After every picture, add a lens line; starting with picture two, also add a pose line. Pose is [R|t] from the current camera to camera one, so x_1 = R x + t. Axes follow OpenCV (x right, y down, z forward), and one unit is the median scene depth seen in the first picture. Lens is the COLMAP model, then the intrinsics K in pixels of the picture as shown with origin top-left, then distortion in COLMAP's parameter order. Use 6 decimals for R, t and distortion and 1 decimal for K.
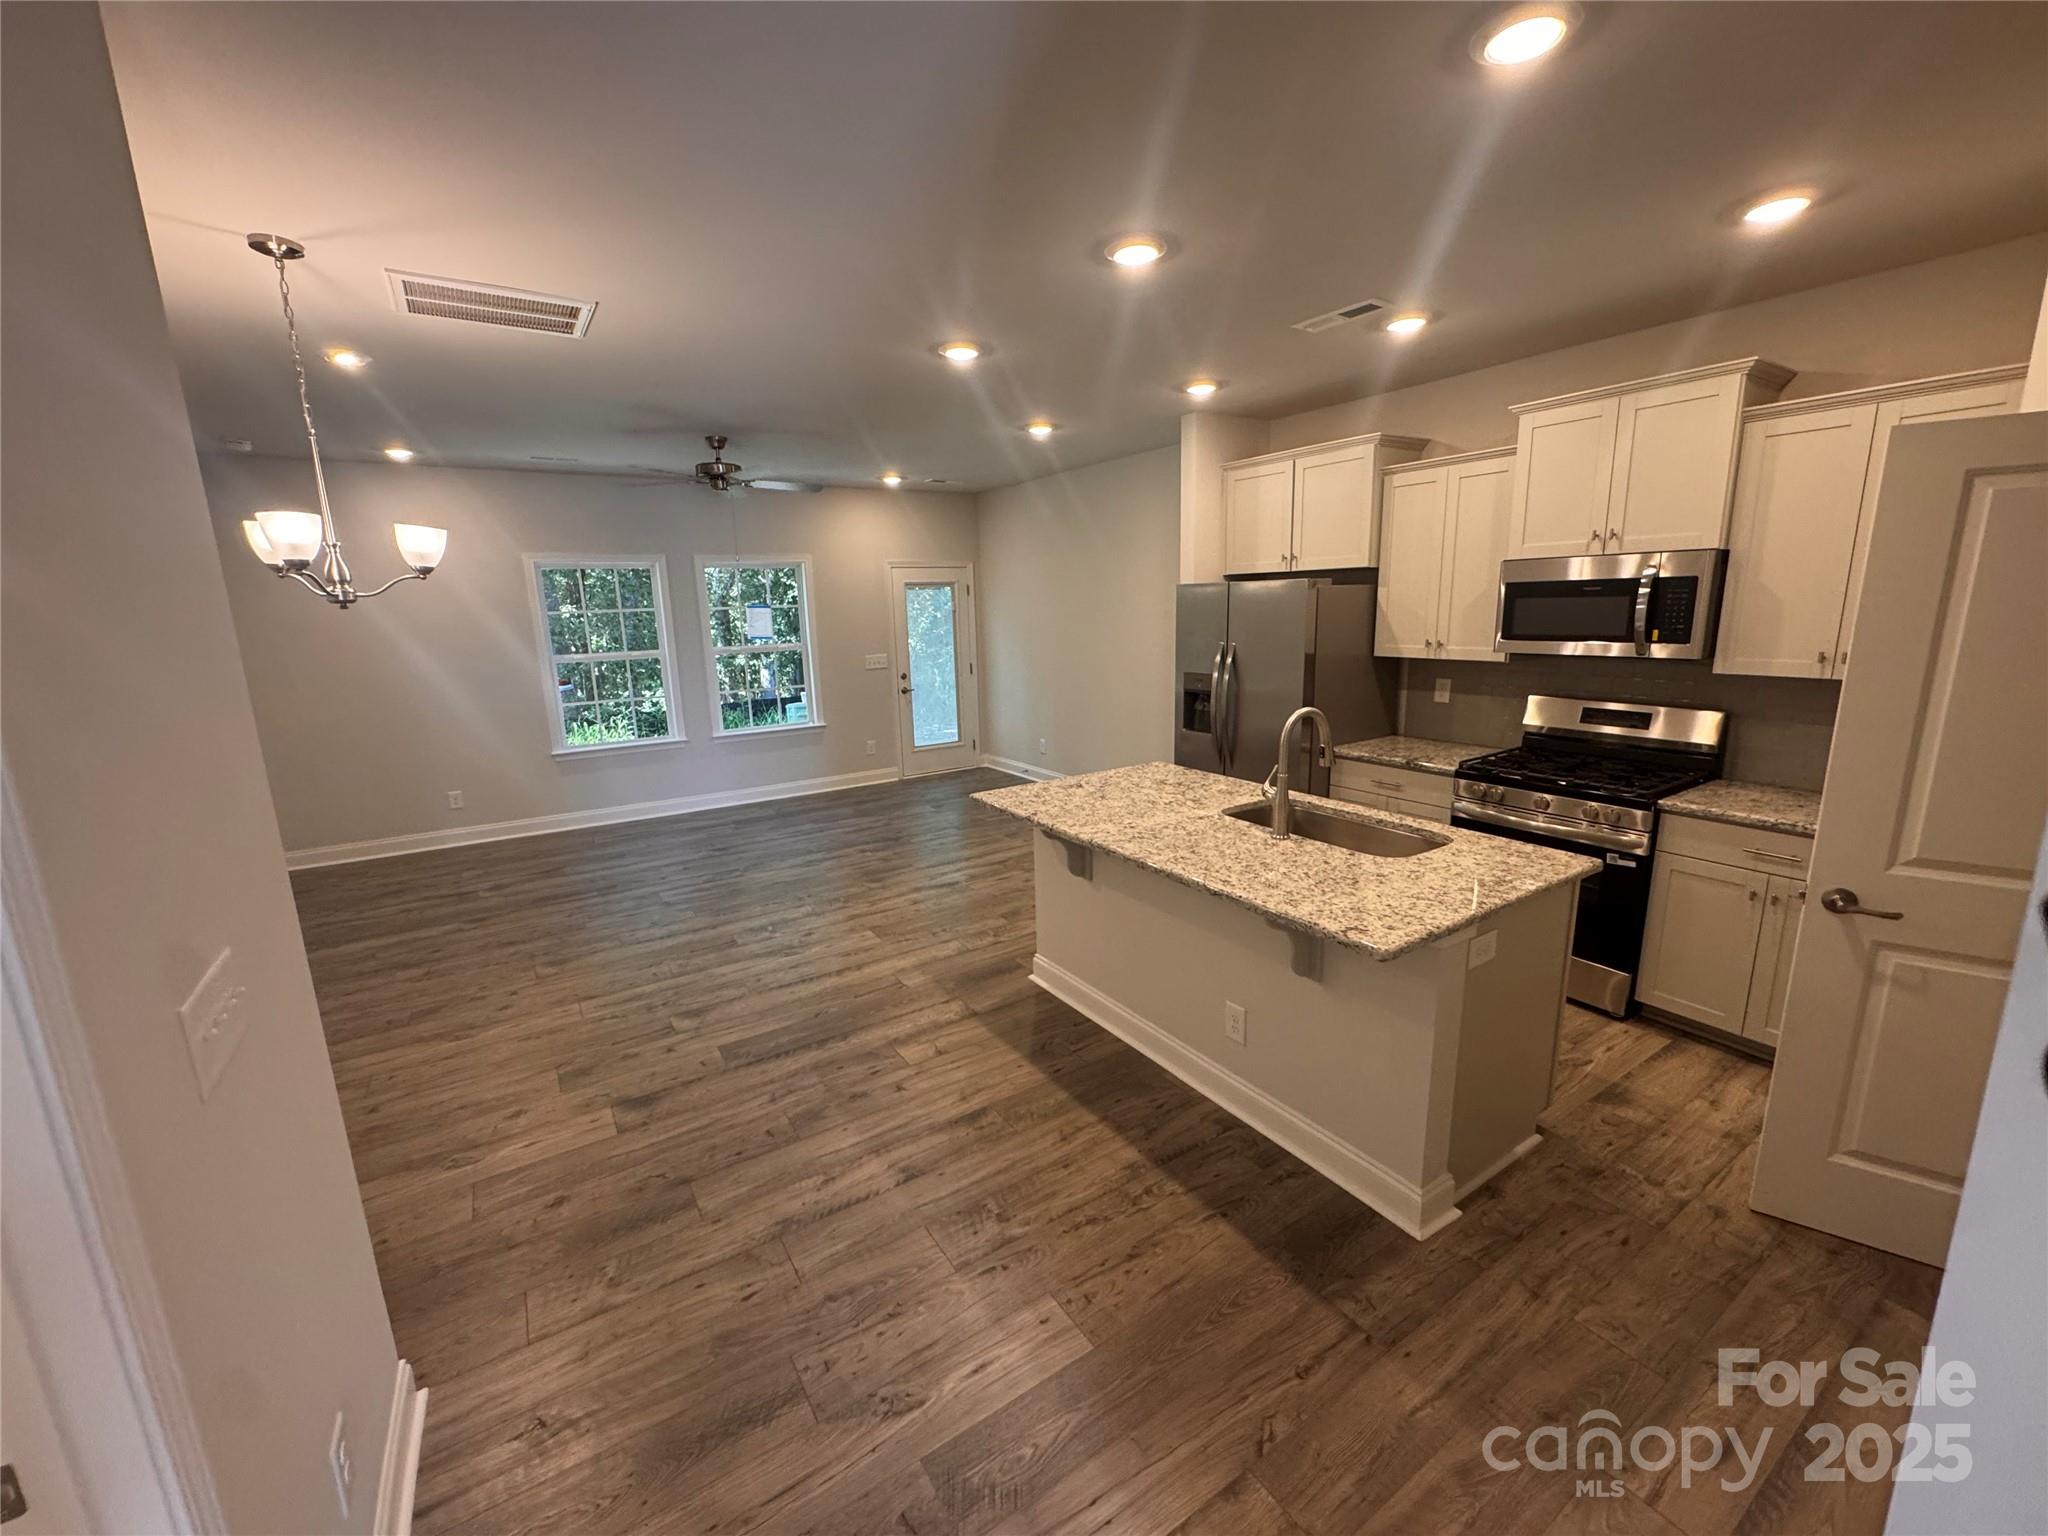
lens RADIAL K [[816.6, 0, 1027.3], [0, 816.6, 771.7], [0, 0, 1]] dist [-0.003959, 0.000090]
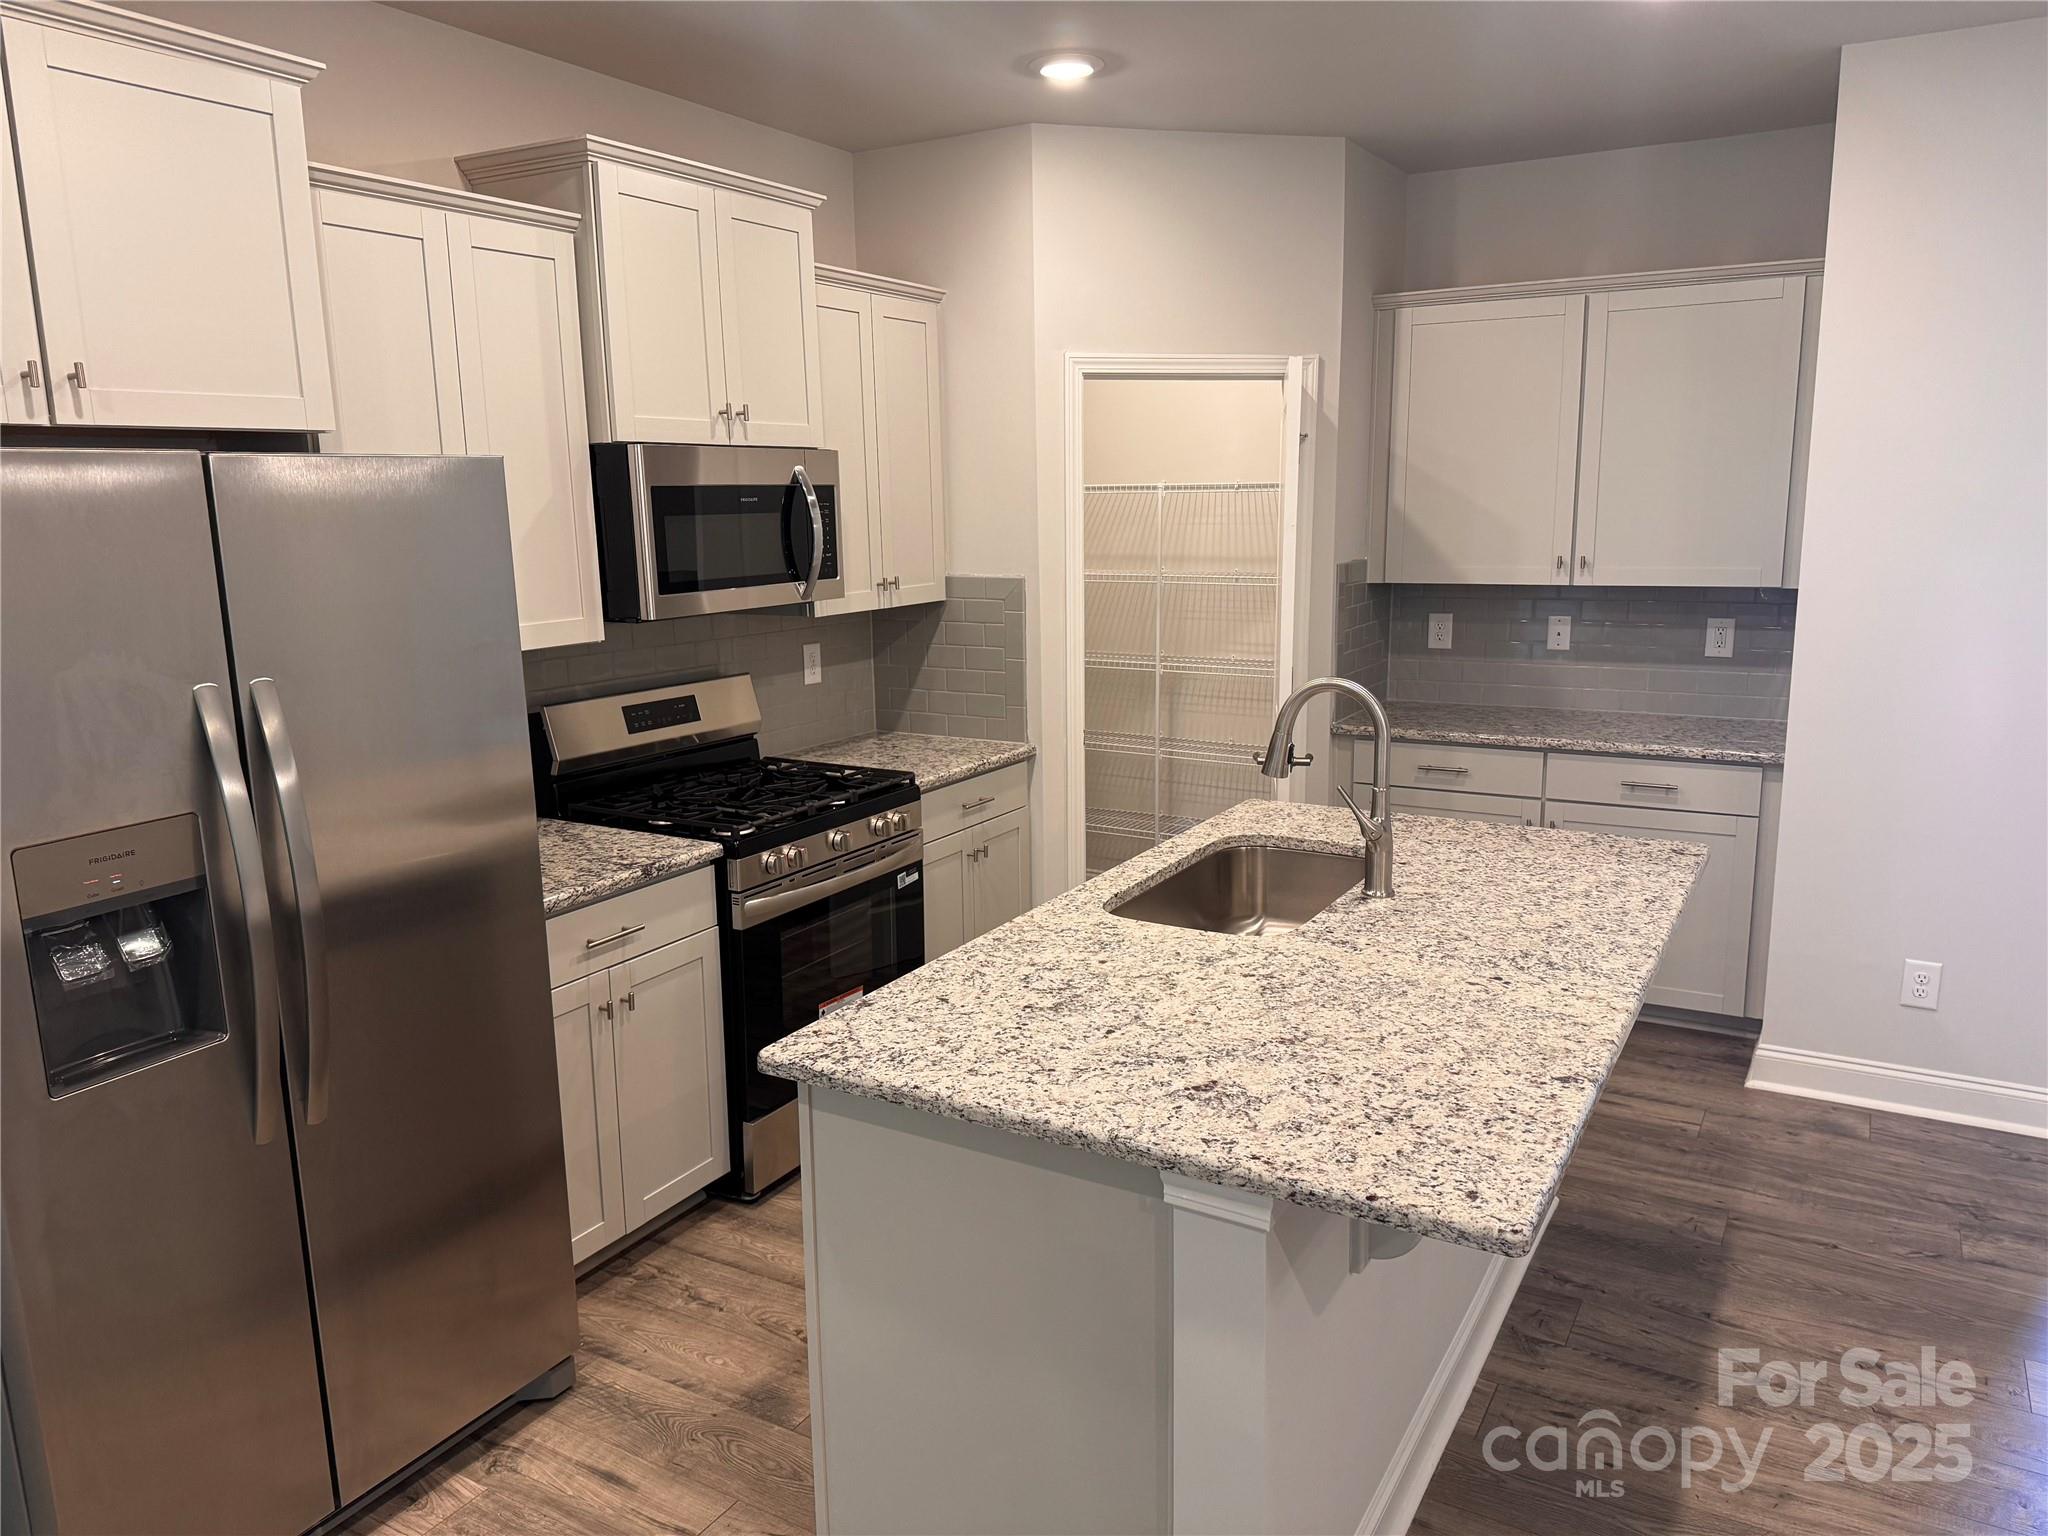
lens RADIAL K [[1432.6, 0, 1003.9], [0, 1432.6, 794.5], [0, 0, 1]] dist [0.049021, -0.062114]
pose [[-0.440634, -0.148895, 0.885252, -0.390532], [0.216316, 0.939477, 0.265687, -0.263298], [-0.871234, 0.308565, -0.381758, 1.323682]]
